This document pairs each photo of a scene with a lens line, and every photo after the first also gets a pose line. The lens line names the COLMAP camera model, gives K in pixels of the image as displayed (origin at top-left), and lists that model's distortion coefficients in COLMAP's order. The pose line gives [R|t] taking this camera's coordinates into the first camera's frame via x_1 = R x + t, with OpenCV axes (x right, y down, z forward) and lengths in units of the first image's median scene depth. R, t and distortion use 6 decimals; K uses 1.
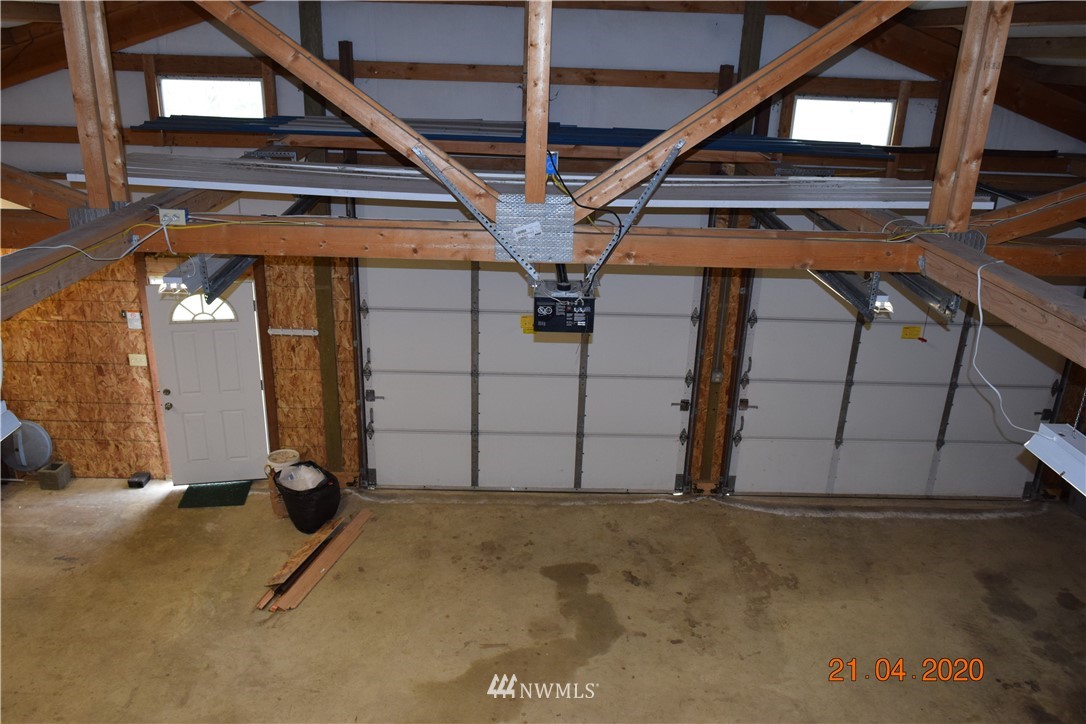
lens RADIAL K [[838.2, 0, 543.0], [0, 838.2, 362.0], [0, 0, 1]] dist [-0.019351, 0.001509]
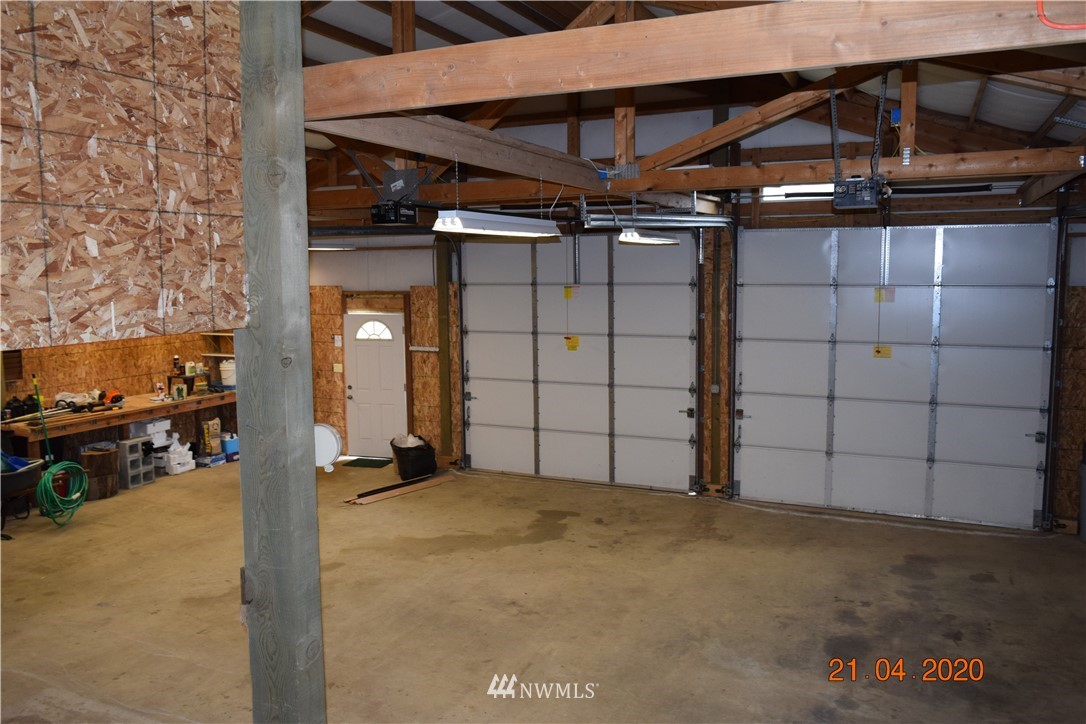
lens RADIAL K [[838.2, 0, 543.0], [0, 838.2, 362.0], [0, 0, 1]] dist [-0.019351, 0.001509]
pose [[0.899625, 0.008617, -0.436579, 0.518282], [-0.118496, 0.967106, -0.225087, 0.286235], [0.420279, 0.254226, 0.871054, -0.178935]]
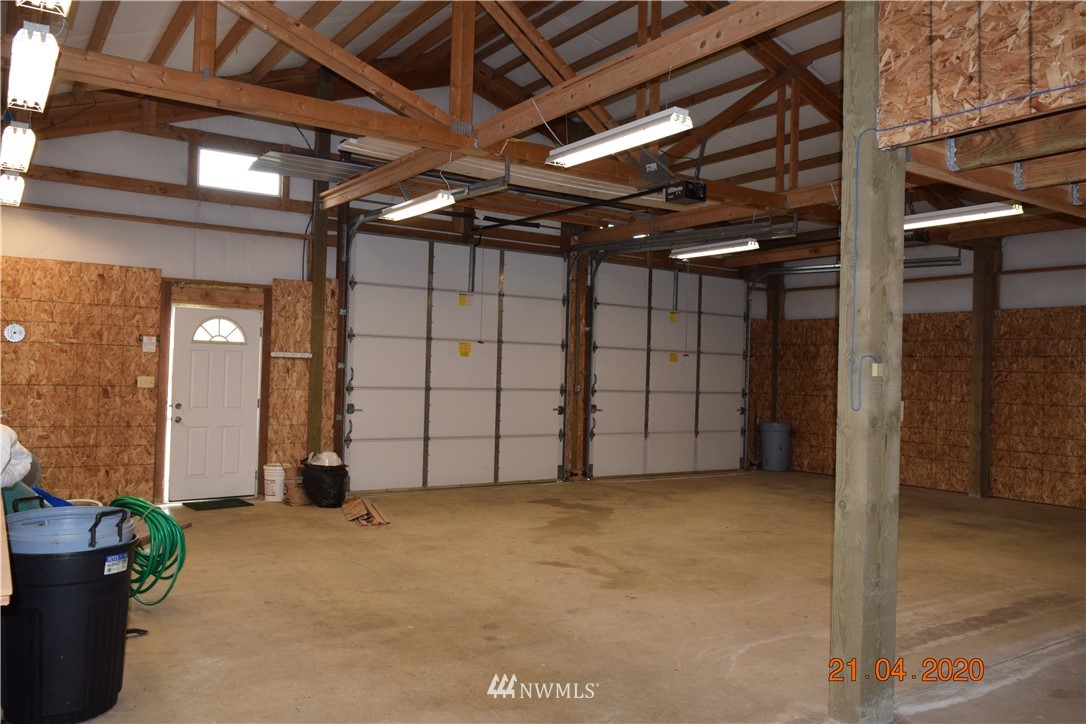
lens RADIAL K [[838.2, 0, 543.0], [0, 838.2, 362.0], [0, 0, 1]] dist [-0.019351, 0.001509]
pose [[0.840590, -0.003750, 0.541659, -0.638555], [0.192875, 0.936508, -0.292835, 0.393359], [-0.506170, 0.350627, 0.787942, -0.137143]]
